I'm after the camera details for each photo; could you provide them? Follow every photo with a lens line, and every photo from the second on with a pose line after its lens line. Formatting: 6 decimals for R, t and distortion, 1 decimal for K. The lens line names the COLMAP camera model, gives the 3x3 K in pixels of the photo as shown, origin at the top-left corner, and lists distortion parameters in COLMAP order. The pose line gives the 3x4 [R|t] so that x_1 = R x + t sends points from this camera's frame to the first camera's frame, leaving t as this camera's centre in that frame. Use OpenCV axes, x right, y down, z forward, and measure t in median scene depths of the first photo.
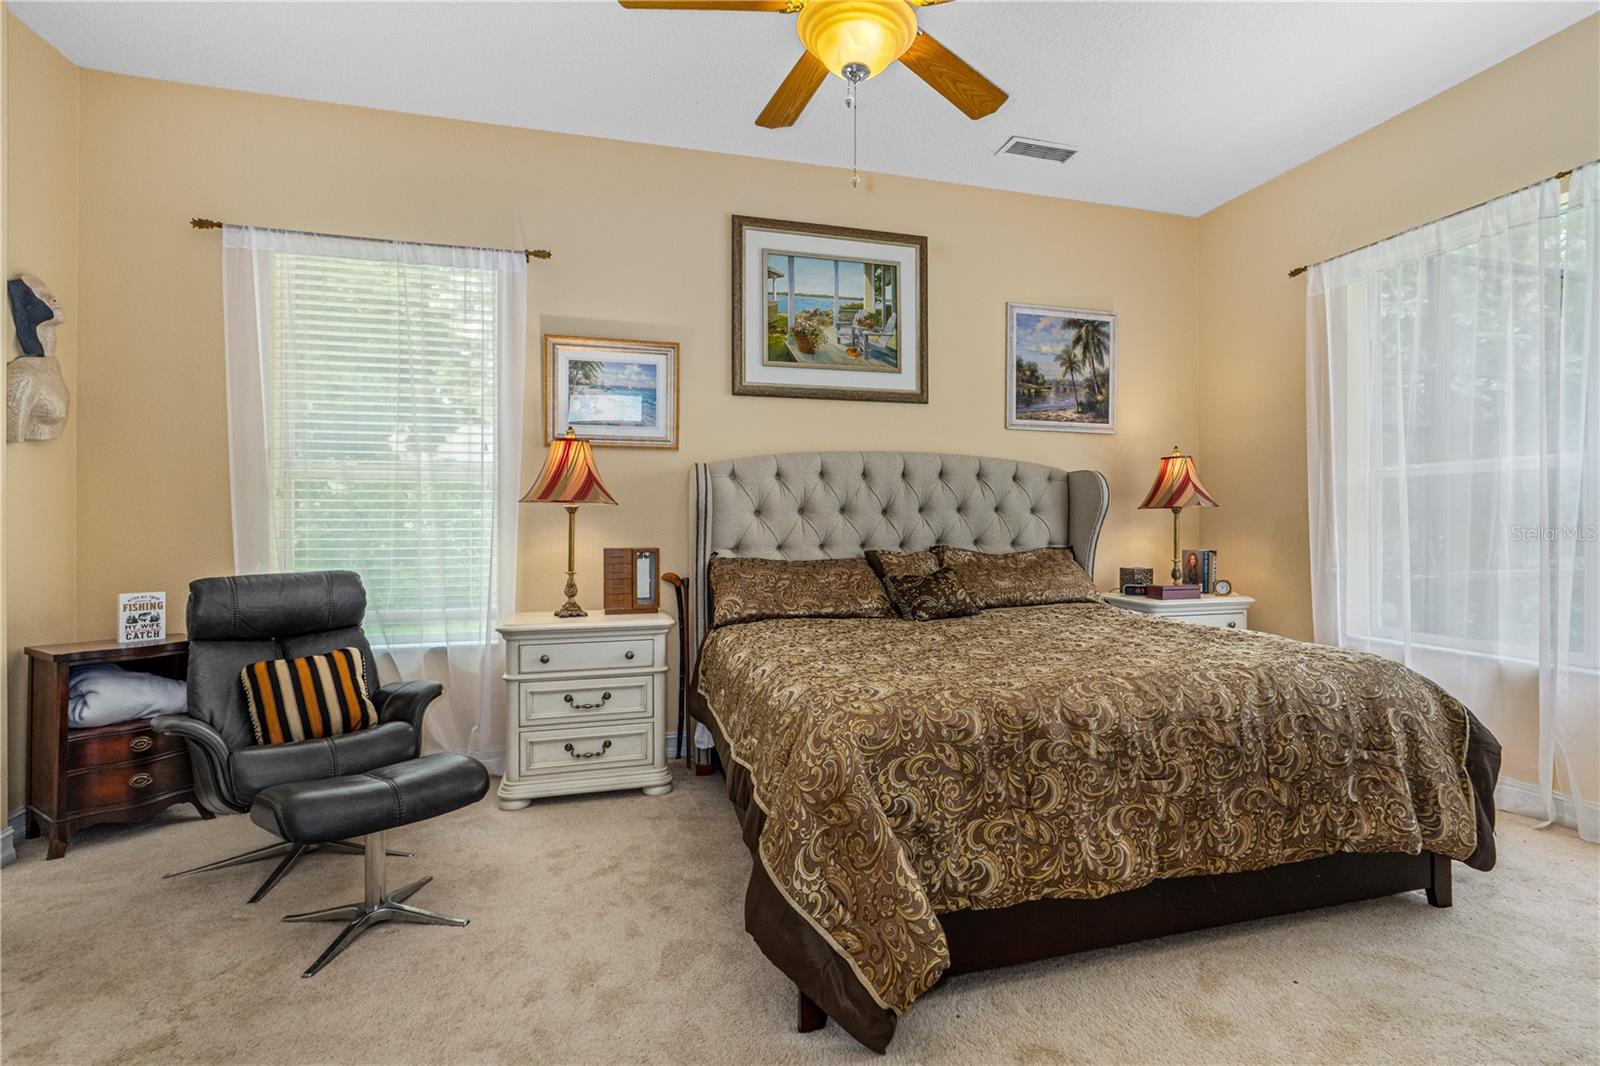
lens RADIAL K [[733.4, 0, 800.0], [0, 733.4, 533.0], [0, 0, 1]] dist [-0.010866, 0.000005]
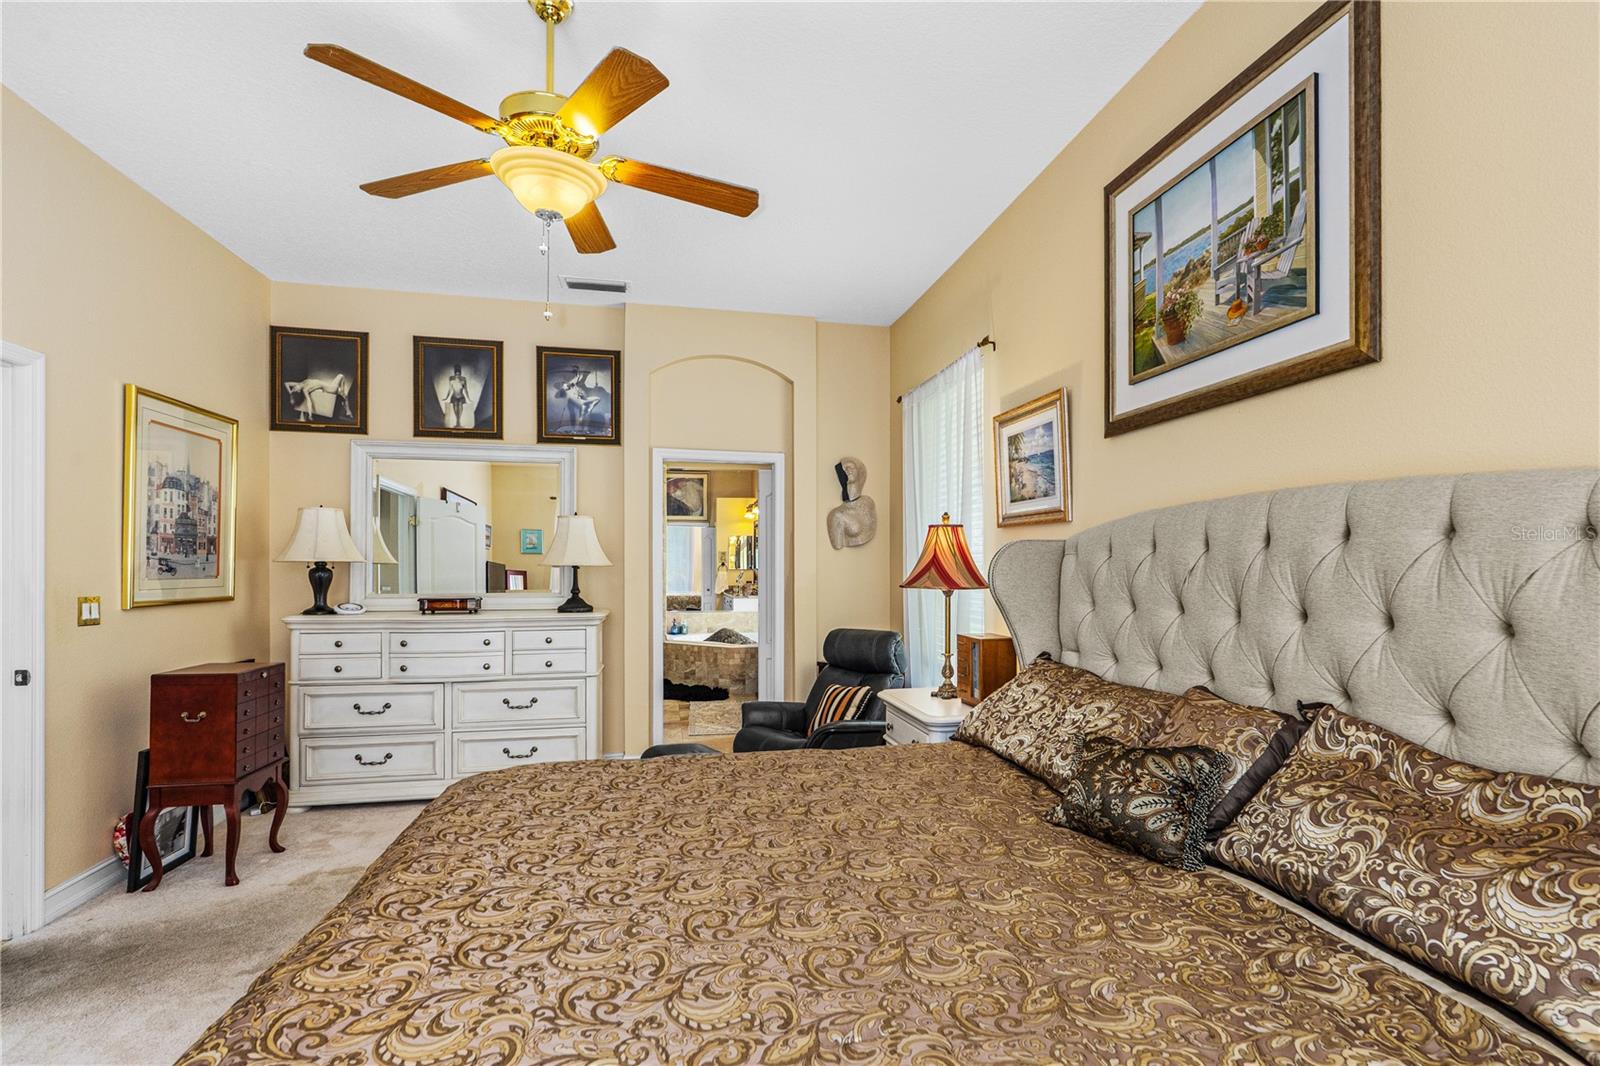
lens RADIAL K [[754.7, 0, 801.3], [0, 754.7, 558.8], [0, 0, 1]] dist [-0.001974, -0.000113]
pose [[-0.067105, -0.002341, -0.997743, 0.641852], [-0.001317, 0.999997, -0.002258, -0.066034], [0.997745, 0.001163, -0.067108, 0.727598]]
